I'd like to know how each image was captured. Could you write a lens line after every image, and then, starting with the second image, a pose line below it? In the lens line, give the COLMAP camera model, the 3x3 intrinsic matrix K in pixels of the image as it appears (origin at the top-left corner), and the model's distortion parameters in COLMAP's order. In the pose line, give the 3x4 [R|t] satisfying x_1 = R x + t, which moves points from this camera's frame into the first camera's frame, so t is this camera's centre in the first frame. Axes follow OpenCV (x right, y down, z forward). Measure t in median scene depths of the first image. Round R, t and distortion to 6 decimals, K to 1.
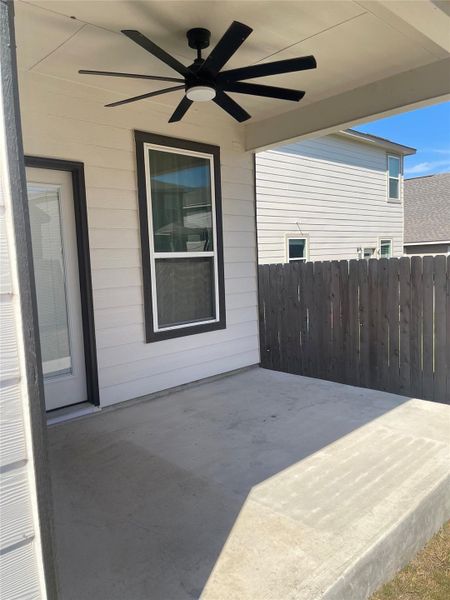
lens RADIAL K [[453.0, 0, 224.9], [0, 453.0, 300.1], [0, 0, 1]] dist [-0.001049, -0.002205]
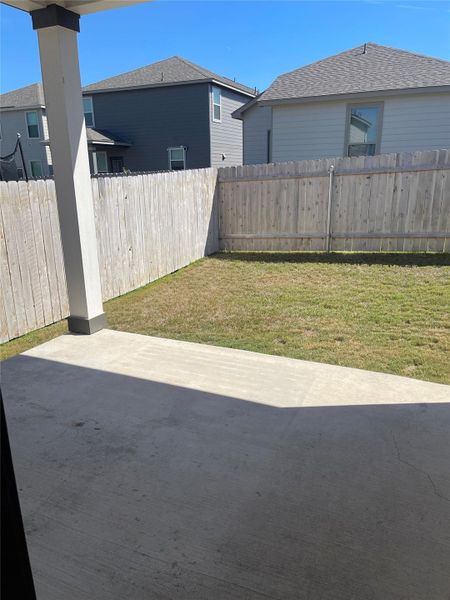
lens RADIAL K [[453.0, 0, 224.3], [0, 453.0, 301.3], [0, 0, 1]] dist [-0.001049, -0.002205]
pose [[-0.340379, -0.217171, 0.914865, -0.604271], [0.120038, 0.954966, 0.271351, -0.086397], [-0.932595, 0.202181, -0.298981, 1.059201]]
